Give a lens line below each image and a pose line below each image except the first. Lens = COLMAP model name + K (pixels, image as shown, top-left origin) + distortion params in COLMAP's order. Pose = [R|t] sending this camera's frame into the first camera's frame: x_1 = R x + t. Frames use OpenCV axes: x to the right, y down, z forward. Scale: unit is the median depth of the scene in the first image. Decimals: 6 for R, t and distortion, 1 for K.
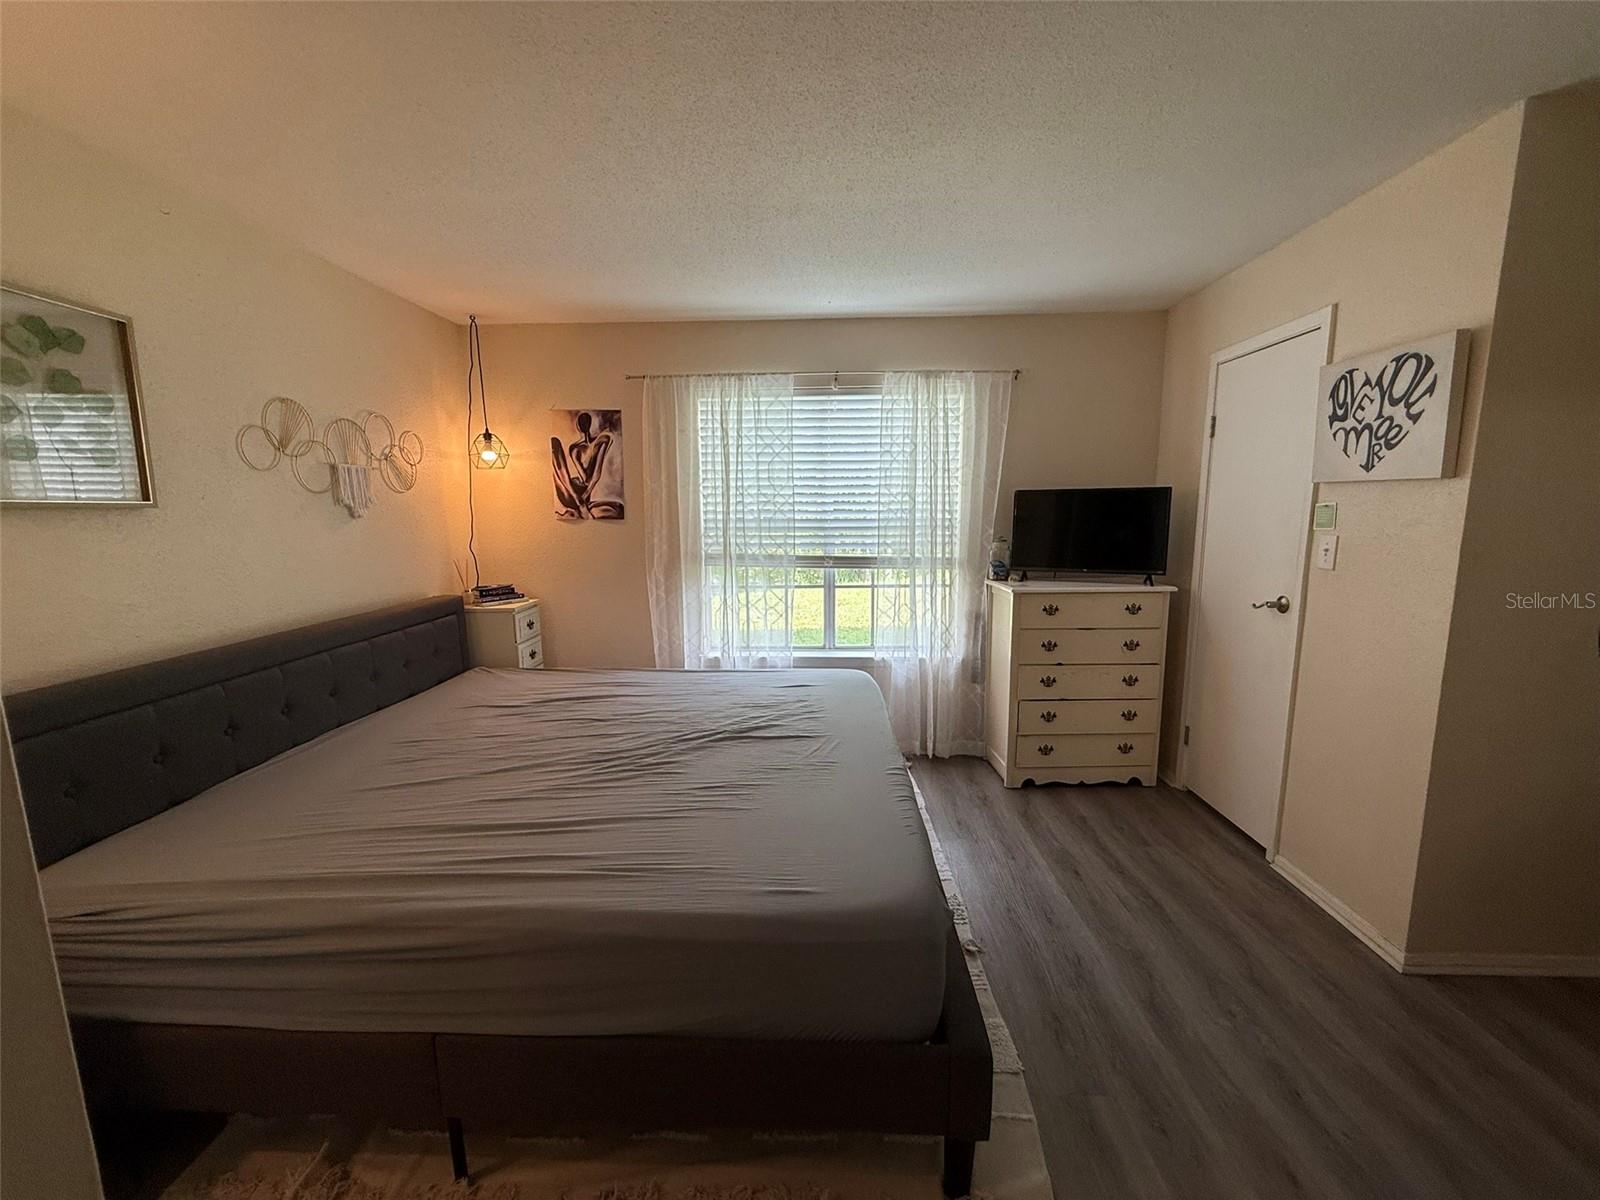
lens RADIAL K [[636.0, 0, 799.8], [0, 636.0, 606.2], [0, 0, 1]] dist [-0.003563, 0.001629]
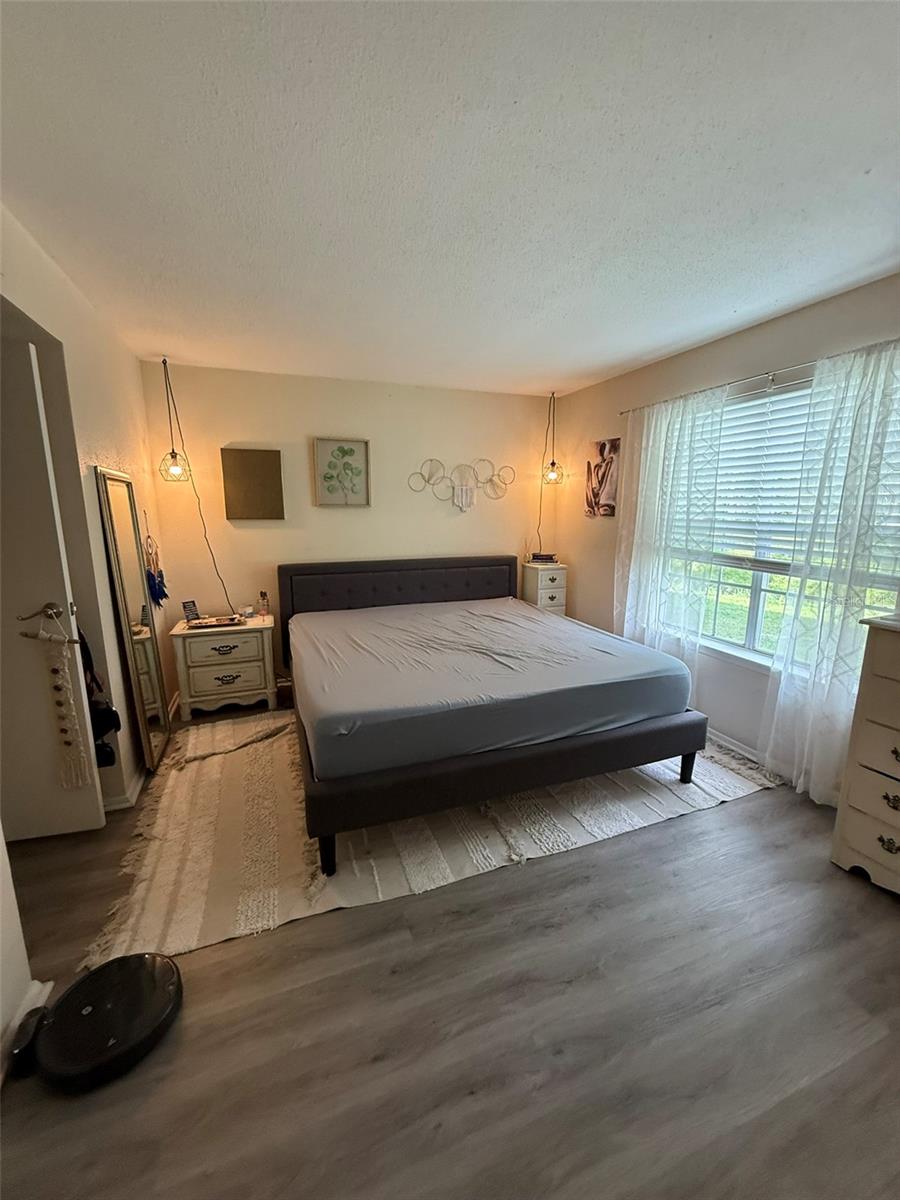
lens RADIAL K [[477.0, 0, 446.5], [0, 477.0, 600.8], [0, 0, 1]] dist [-0.003563, 0.001629]
pose [[0.380891, 0.188352, -0.905232, 0.607285], [-0.144987, 0.979087, 0.142714, -0.054182], [0.913182, 0.076889, 0.400234, 0.272262]]
